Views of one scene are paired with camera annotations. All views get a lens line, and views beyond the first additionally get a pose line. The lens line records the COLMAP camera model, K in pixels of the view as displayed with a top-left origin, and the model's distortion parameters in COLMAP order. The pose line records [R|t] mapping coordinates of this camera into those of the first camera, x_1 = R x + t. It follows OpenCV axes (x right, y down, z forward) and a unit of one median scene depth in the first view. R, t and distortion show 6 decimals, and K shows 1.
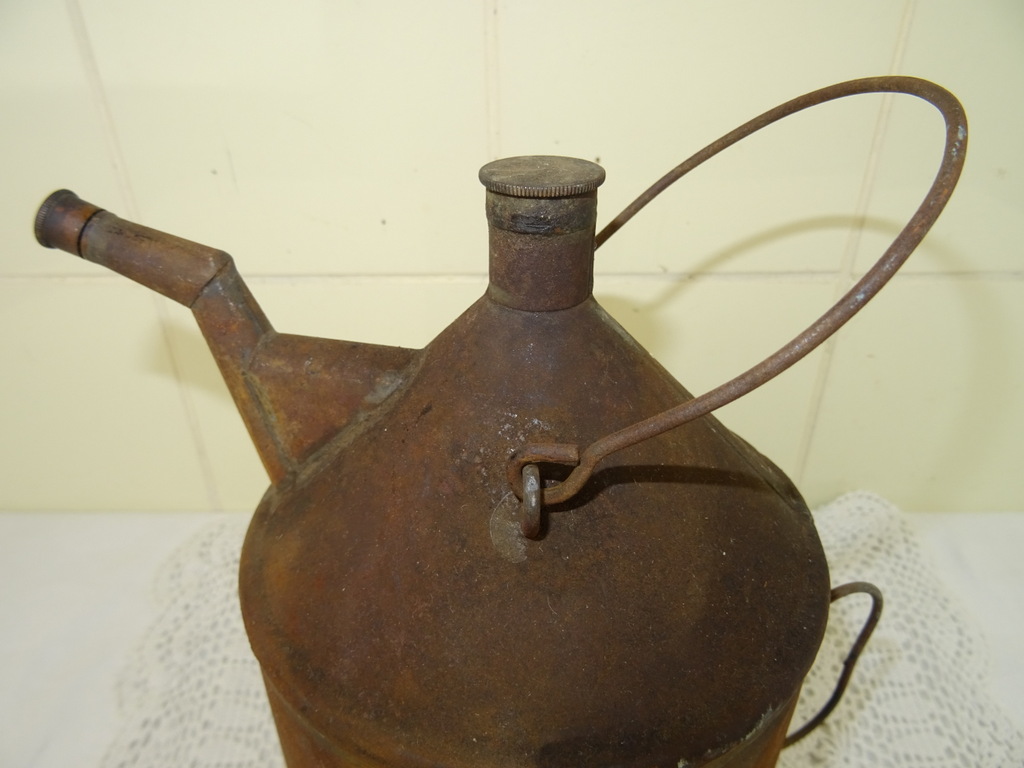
lens RADIAL K [[733.1, 0, 511.4], [0, 733.1, 381.7], [0, 0, 1]] dist [0.002815, -0.013060]
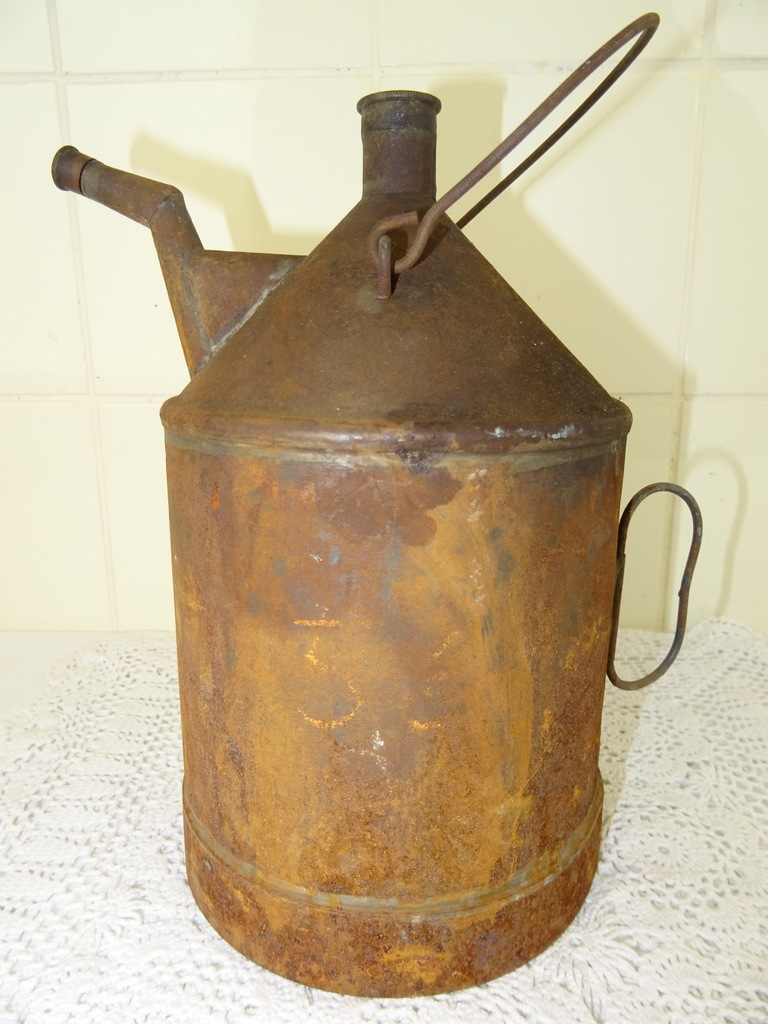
lens RADIAL K [[733.1, 0, 383.3], [0, 733.1, 509.3], [0, 0, 1]] dist [0.002815, -0.013060]
pose [[0.999338, 0.010004, -0.034967, 0.061165], [-0.020288, 0.951282, -0.307654, 0.833644], [0.030186, 0.308160, 0.950856, -0.146077]]
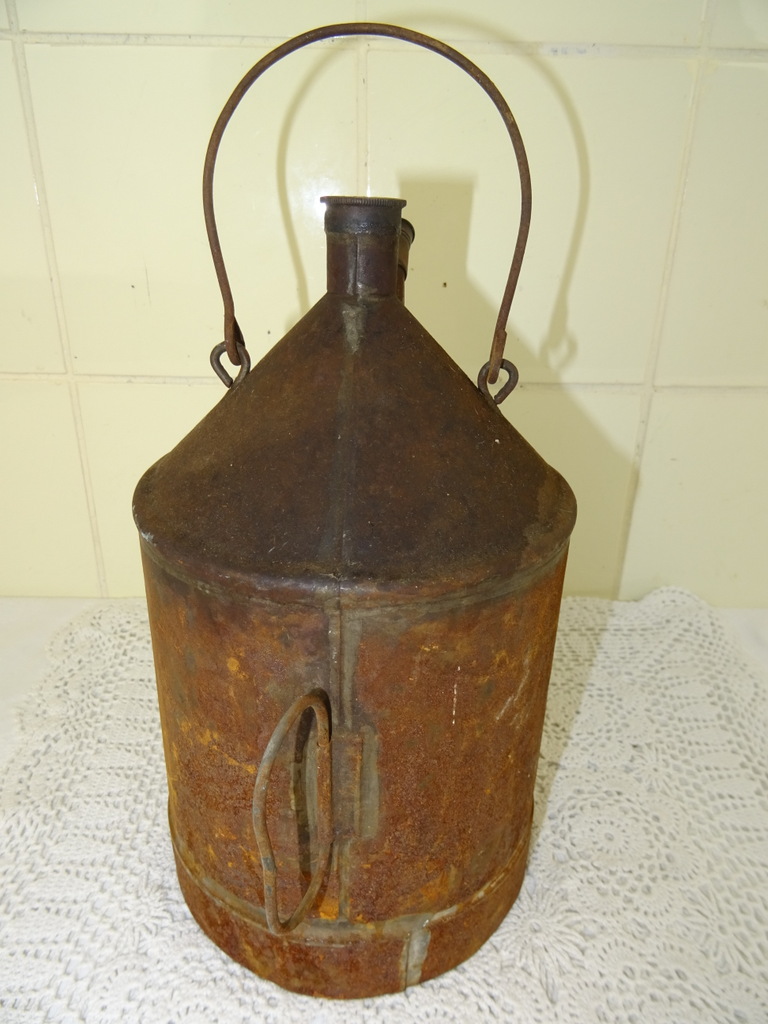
lens RADIAL K [[735.8, 0, 383.0], [0, 735.8, 508.5], [0, 0, 1]] dist [0.001046, -0.008800]
pose [[0.999496, 0.018751, 0.025632, -0.023410], [-0.015199, 0.991084, -0.132371, 0.468338], [-0.027885, 0.131915, 0.990869, -0.355576]]
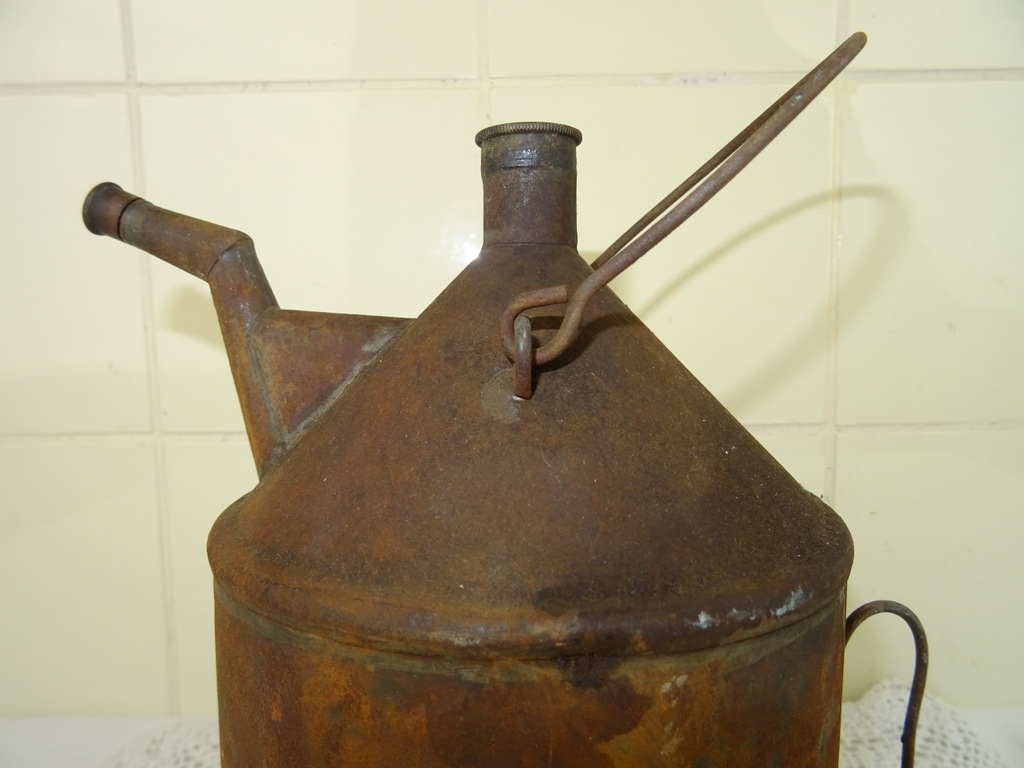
lens RADIAL K [[732.0, 0, 510.8], [0, 732.0, 383.8], [0, 0, 1]] dist [0.001241, -0.012097]
pose [[0.999970, -0.006858, 0.003607, 0.005268], [0.007743, 0.902348, -0.430938, 0.508427], [-0.000299, 0.430953, 0.902374, 0.089812]]
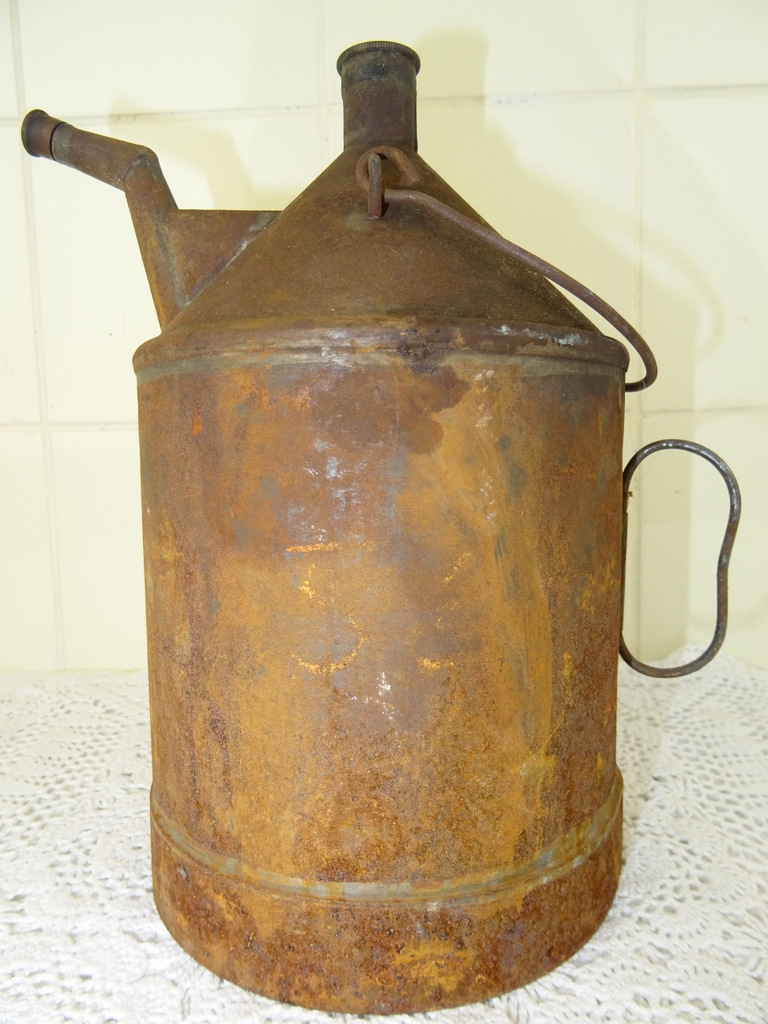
lens RADIAL K [[733.1, 0, 383.3], [0, 733.1, 509.3], [0, 0, 1]] dist [0.002815, -0.013060]
pose [[0.999491, -0.018793, 0.025793, -0.003477], [0.028115, 0.900940, -0.433032, 1.037327], [-0.015099, 0.433536, 0.901010, 0.034182]]
